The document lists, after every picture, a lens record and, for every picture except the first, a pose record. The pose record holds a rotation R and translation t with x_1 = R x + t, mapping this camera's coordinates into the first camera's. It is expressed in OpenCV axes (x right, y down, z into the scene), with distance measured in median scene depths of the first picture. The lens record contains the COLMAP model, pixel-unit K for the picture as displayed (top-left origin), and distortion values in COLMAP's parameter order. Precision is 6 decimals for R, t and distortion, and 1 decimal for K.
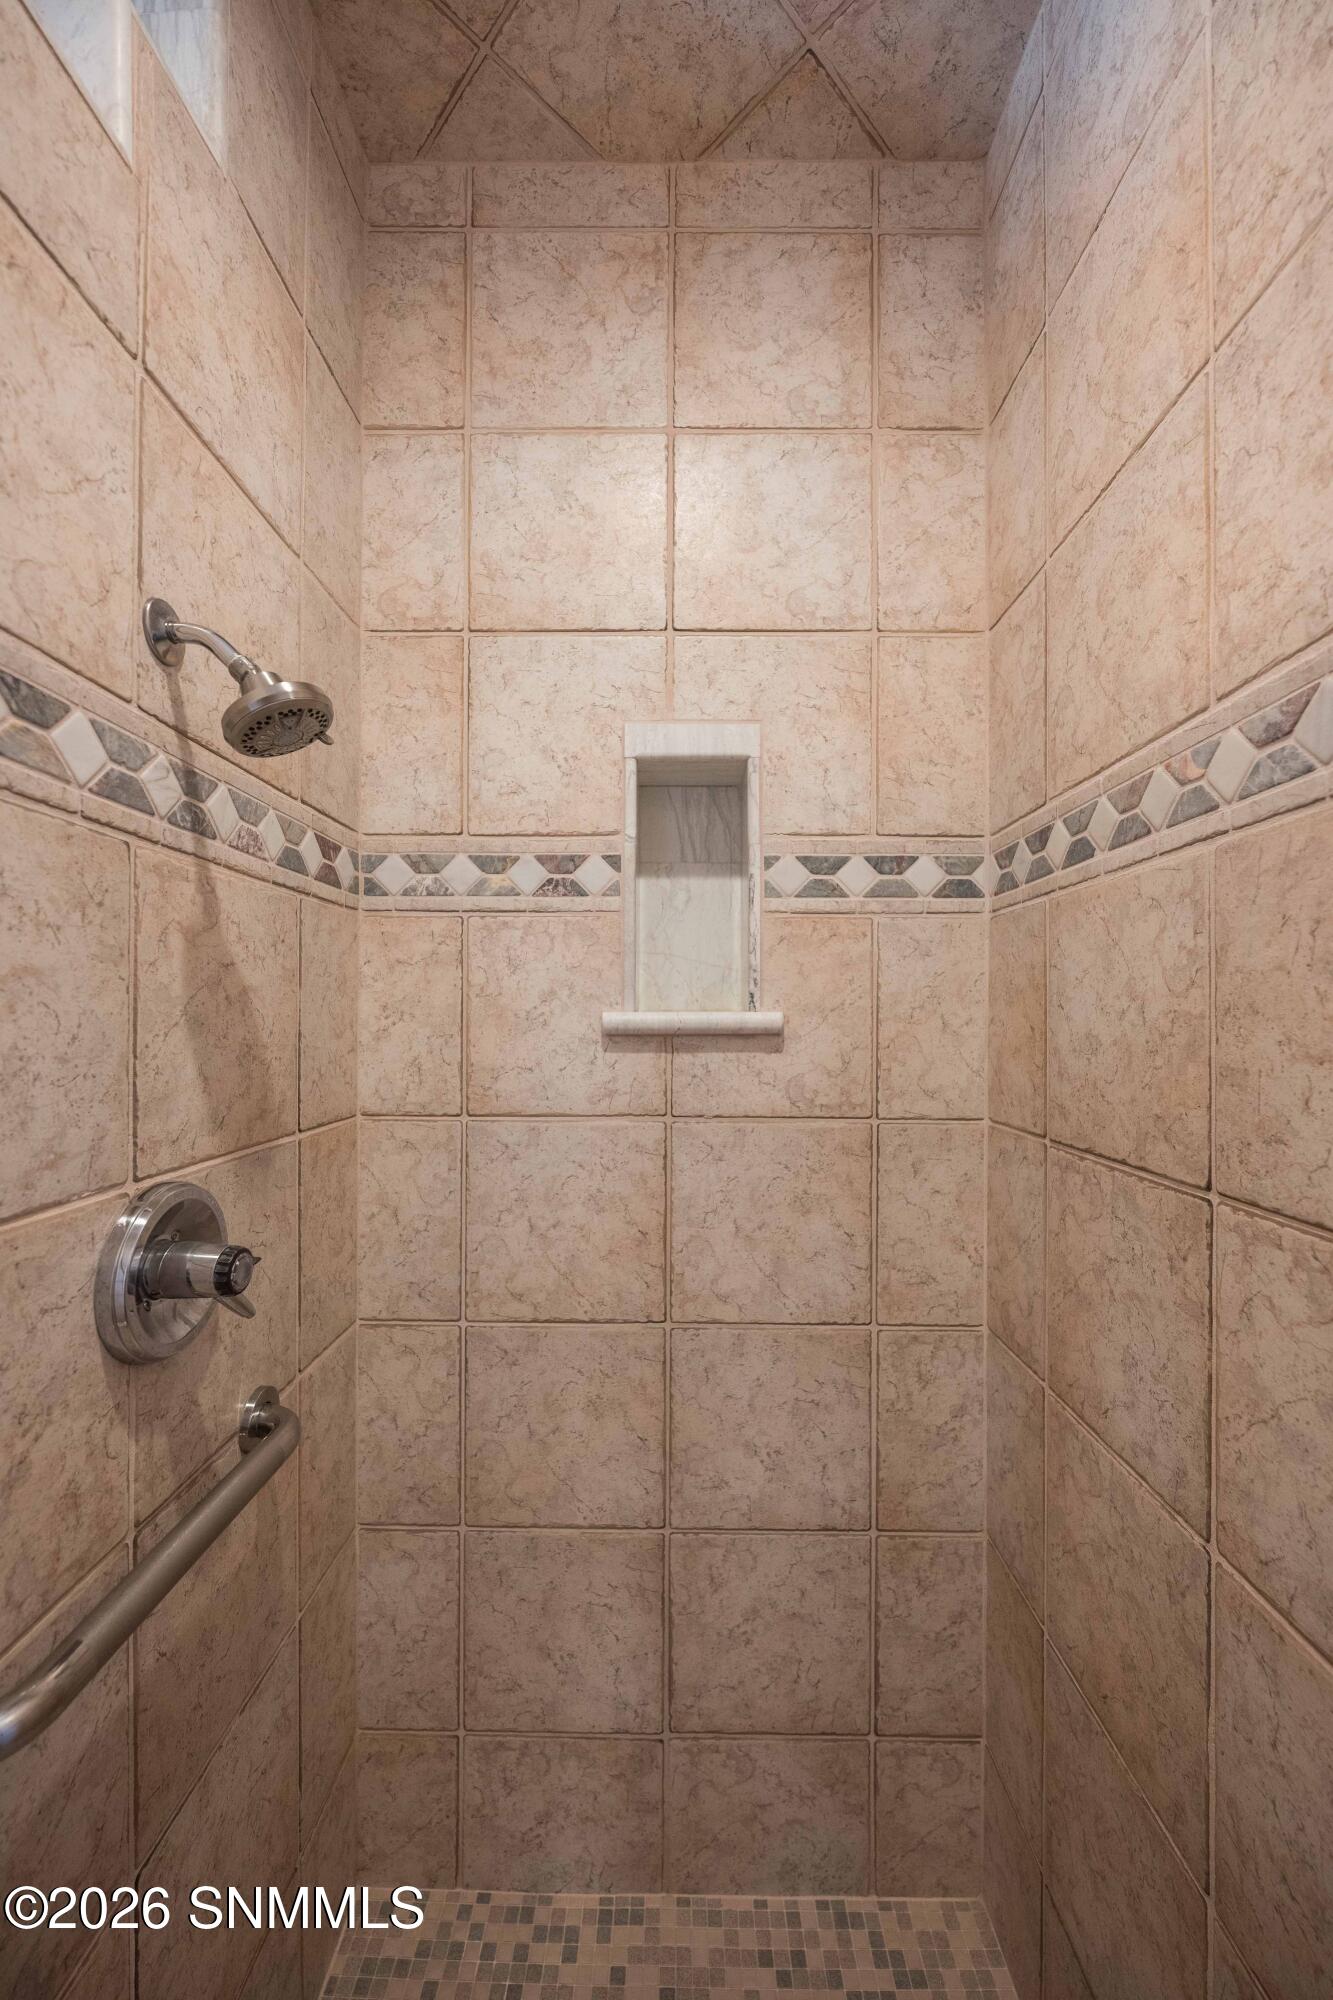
lens RADIAL K [[807.7, 0, 667.6], [0, 807.7, 1008.9], [0, 0, 1]] dist [-0.006101, 0.000435]
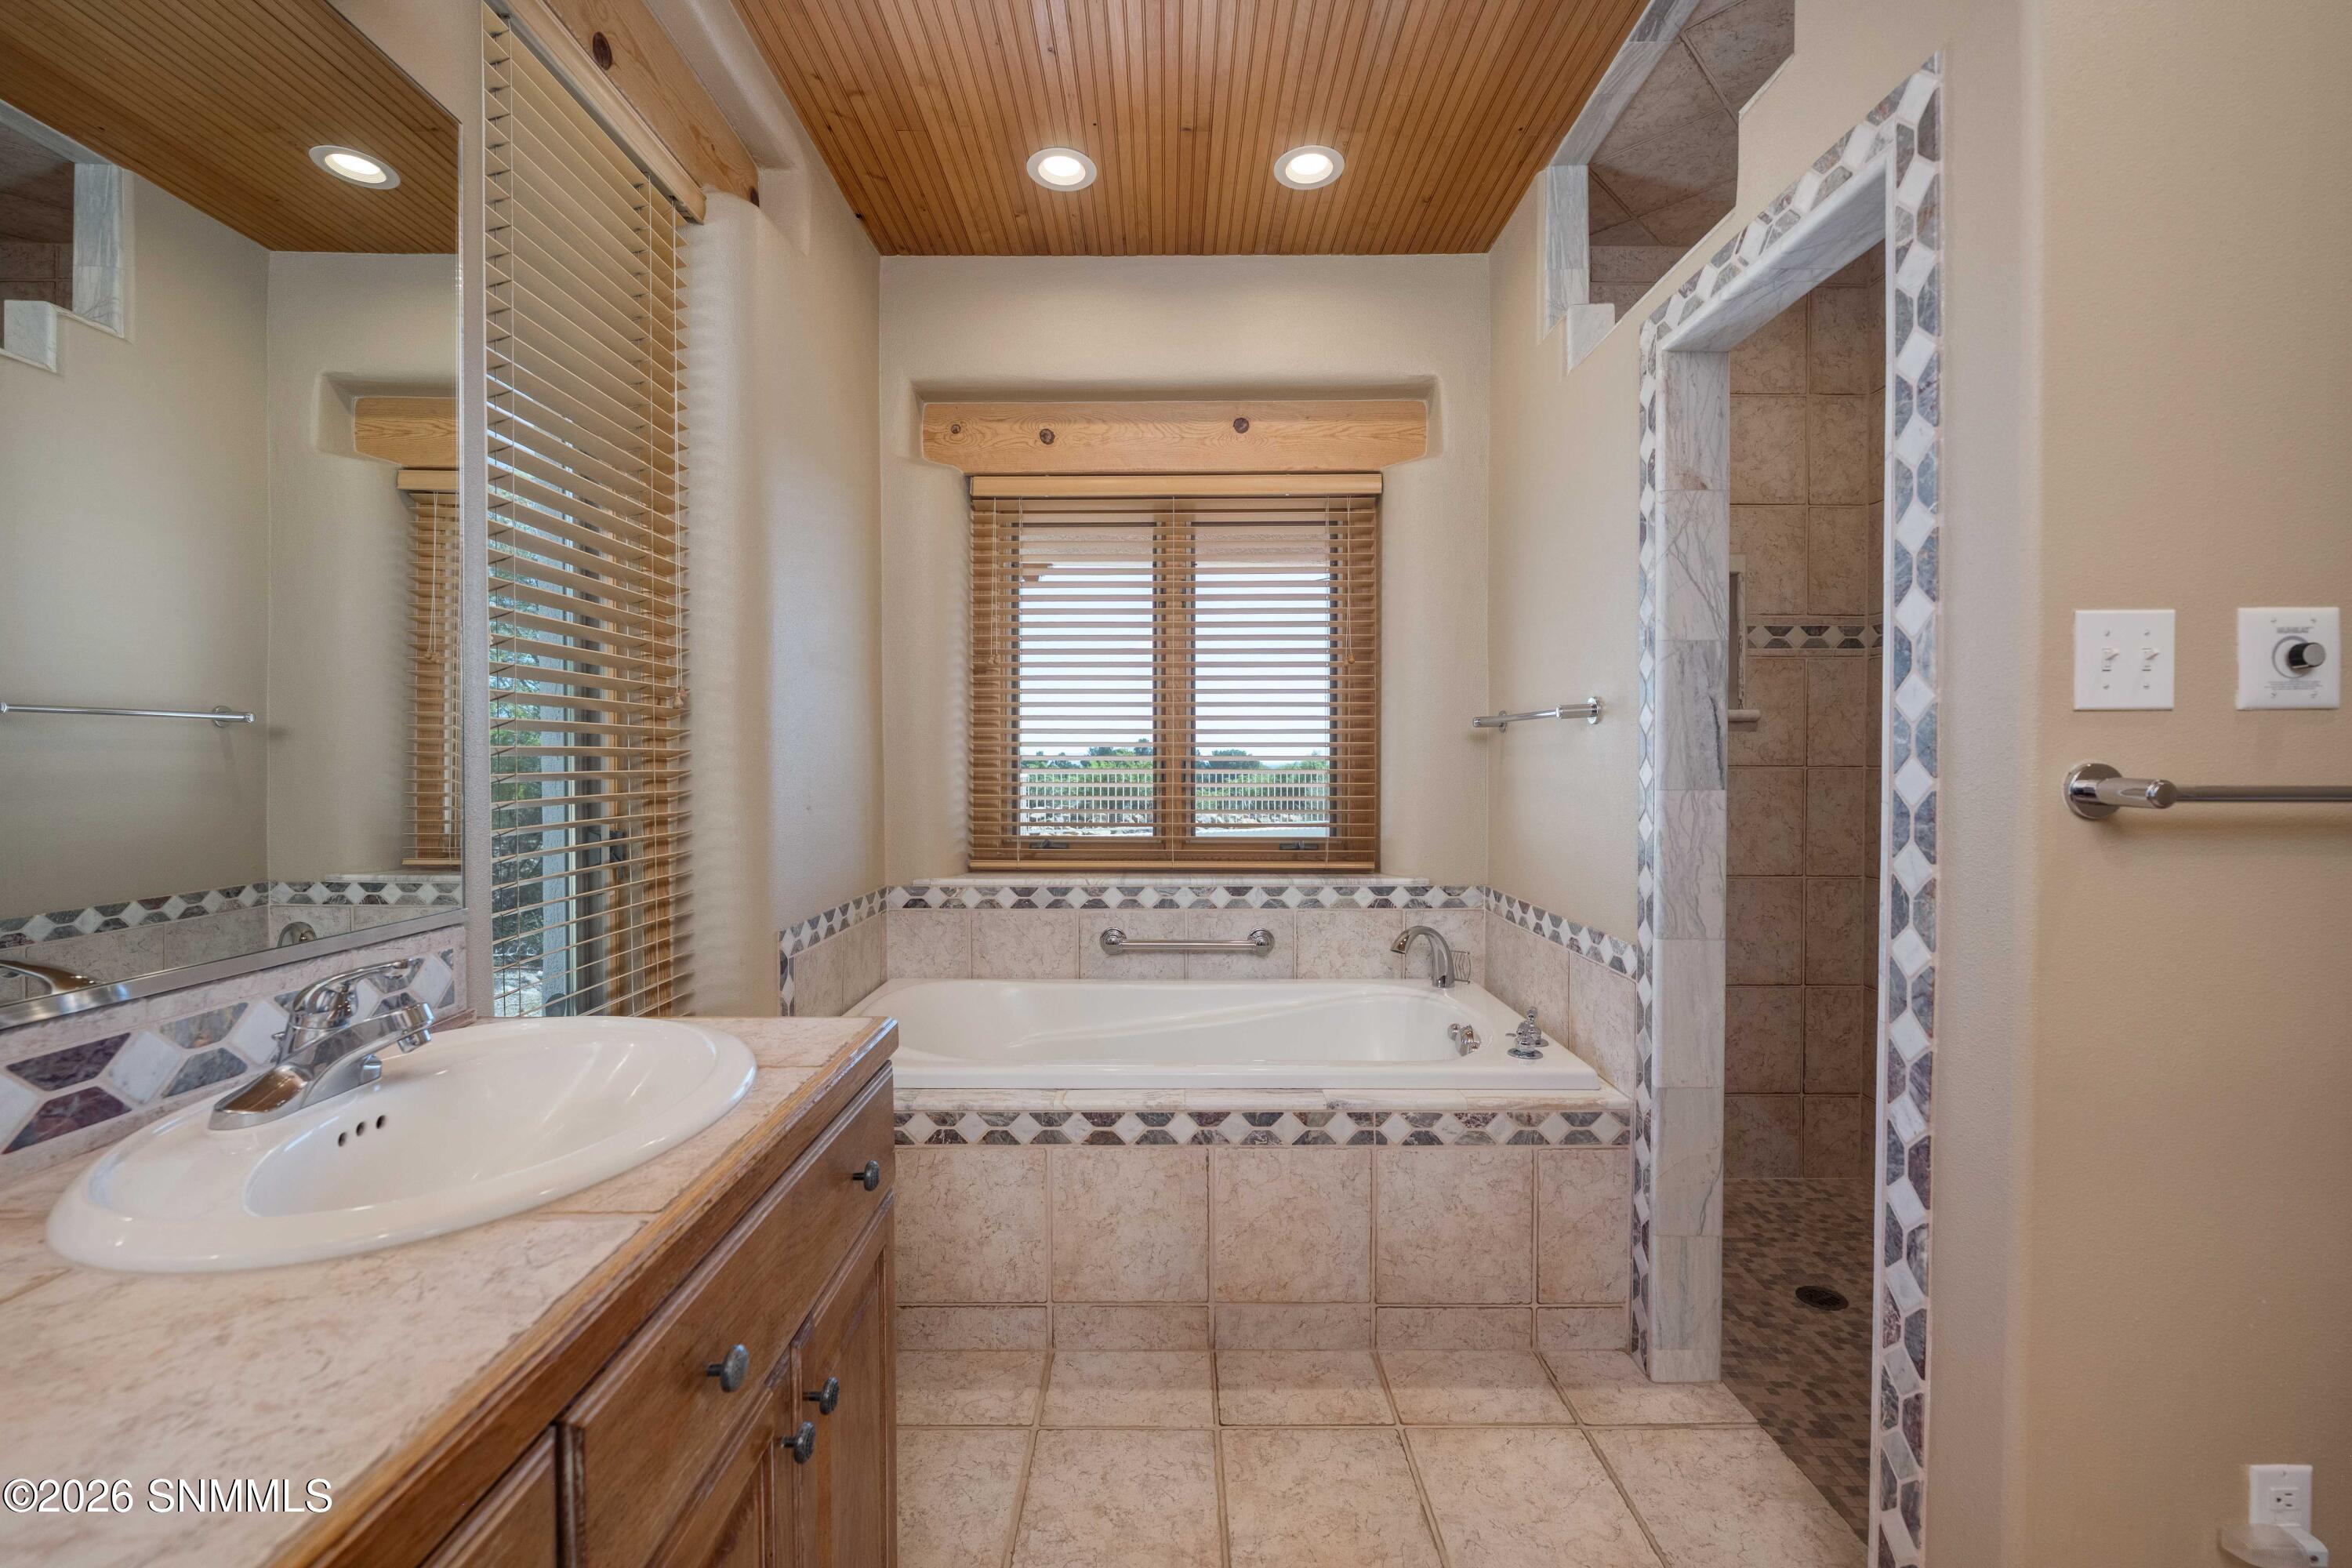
lens RADIAL K [[982.6, 0, 1180.7], [0, 982.6, 776.4], [0, 0, 1]] dist [-0.004245, 0.000657]
pose [[0.999934, -0.003670, 0.010907, -1.219022], [0.003447, 0.999785, 0.020449, 0.107554], [-0.010980, -0.020410, 0.999731, -1.262968]]
